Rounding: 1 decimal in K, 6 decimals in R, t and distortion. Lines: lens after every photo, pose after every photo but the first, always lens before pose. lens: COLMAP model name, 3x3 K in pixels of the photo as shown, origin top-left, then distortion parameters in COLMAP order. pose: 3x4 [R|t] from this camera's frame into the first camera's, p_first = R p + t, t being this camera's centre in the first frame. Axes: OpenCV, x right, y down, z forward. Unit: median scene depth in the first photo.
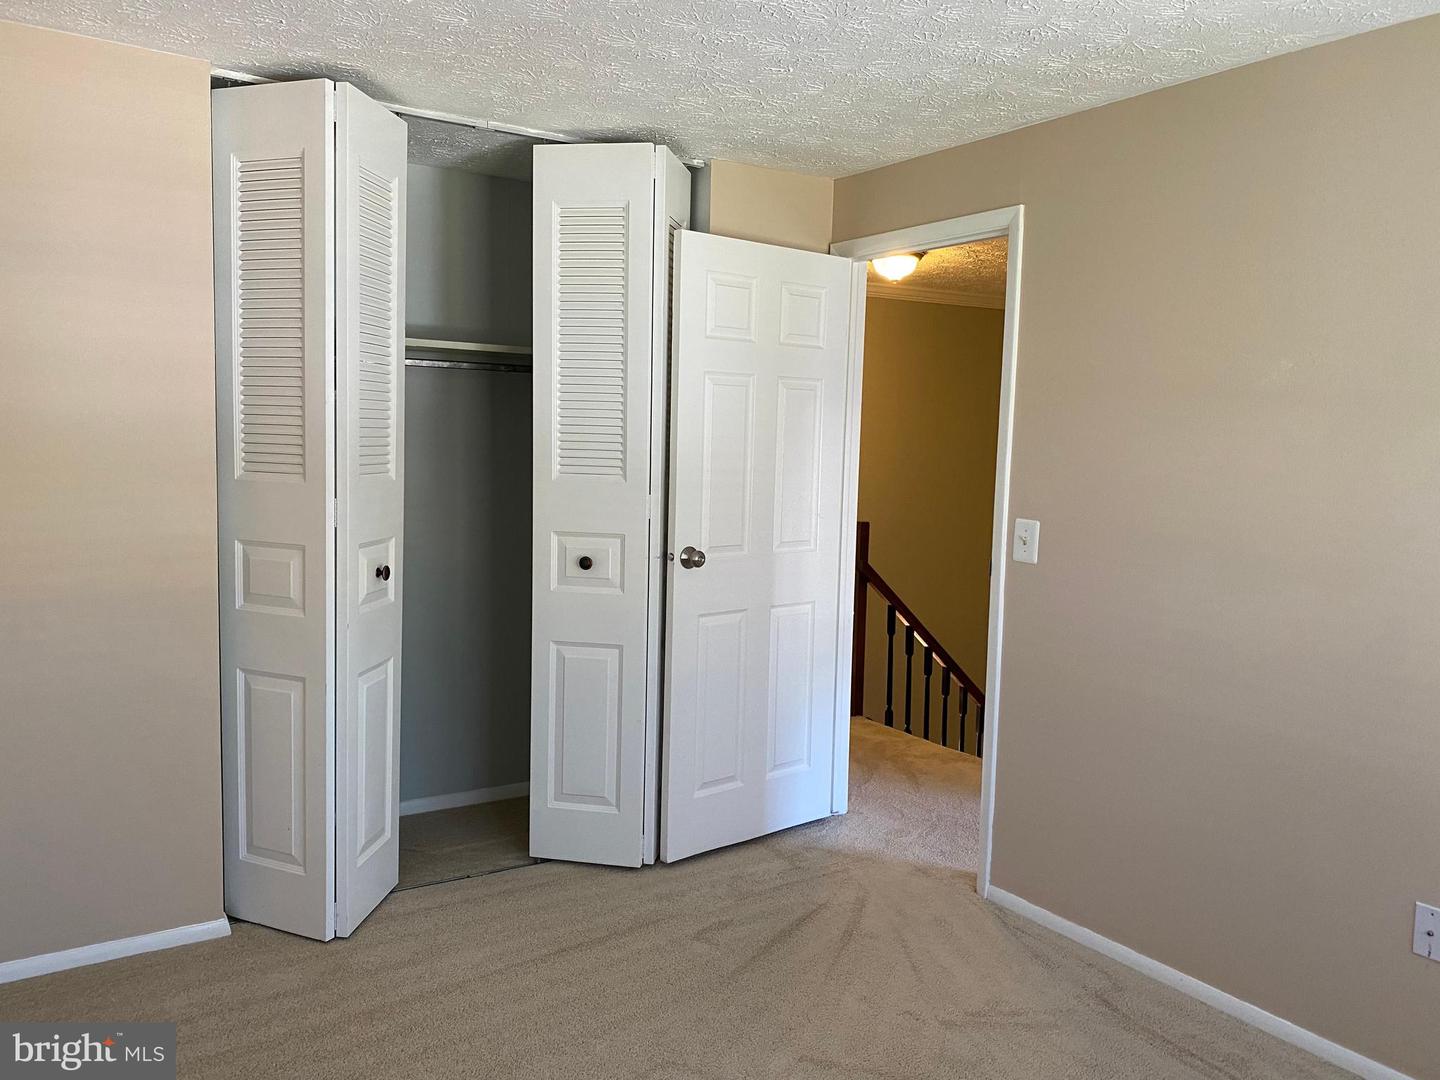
lens RADIAL K [[1090.1, 0, 729.4], [0, 1090.1, 532.6], [0, 0, 1]] dist [0.017868, -0.034998]
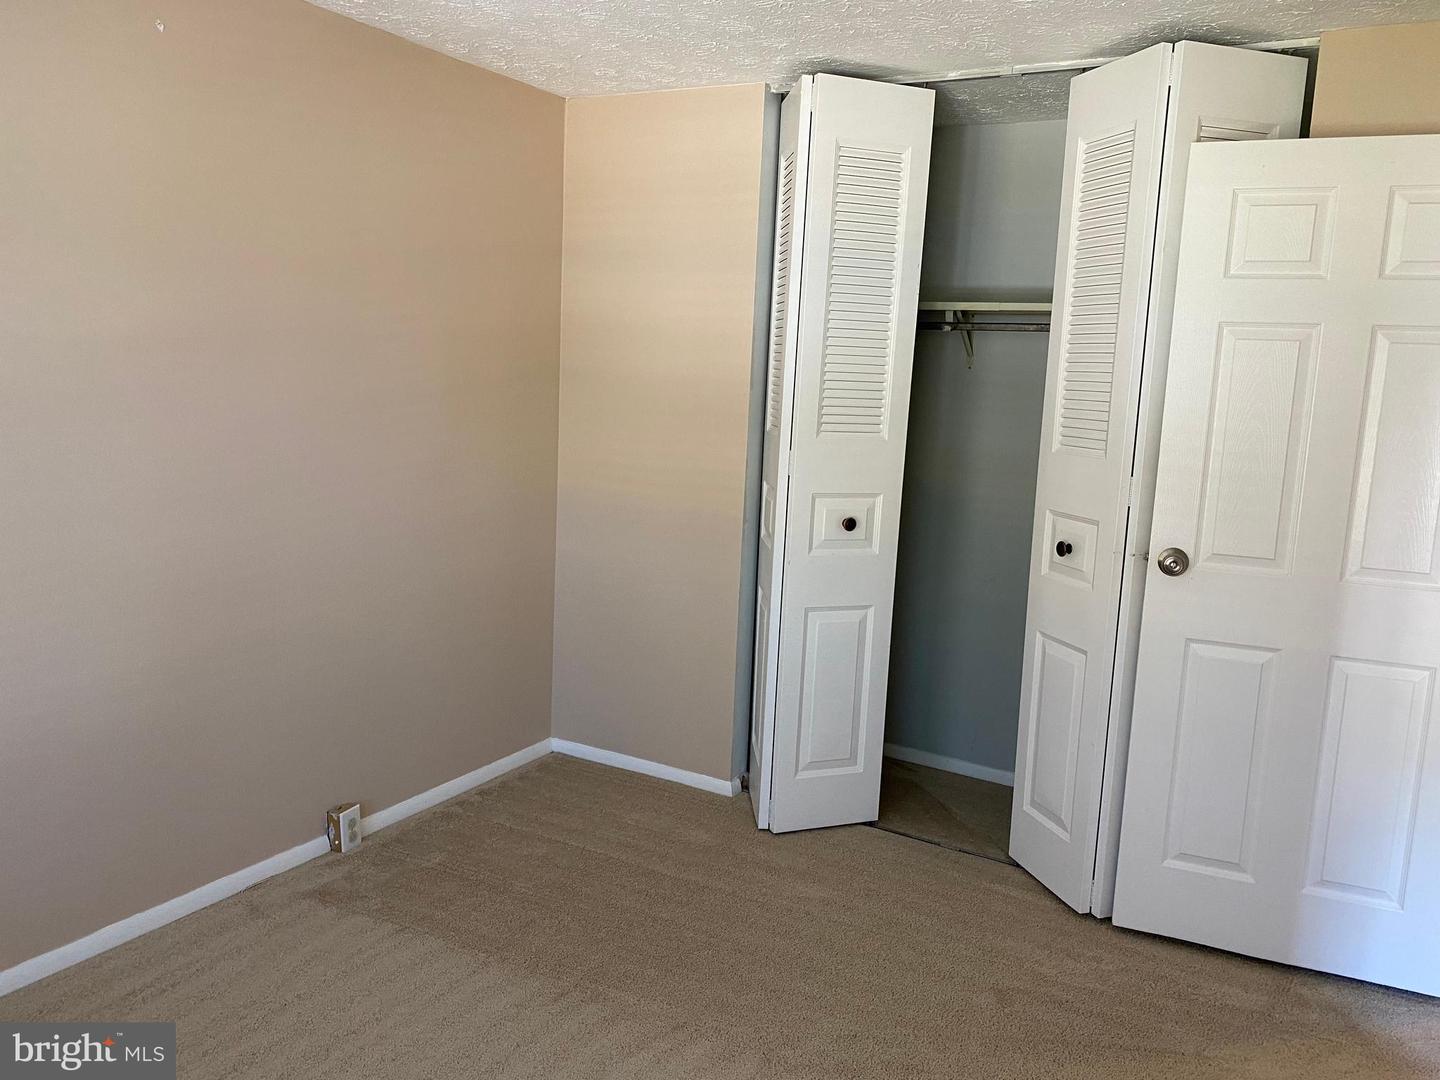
lens RADIAL K [[1090.1, 0, 728.2], [0, 1090.1, 540.8], [0, 0, 1]] dist [0.017868, -0.034998]
pose [[0.450881, 0.128432, -0.883296, 0.510037], [-0.119810, 0.989347, 0.082695, -0.018425], [0.884507, 0.068543, 0.461465, 0.346223]]
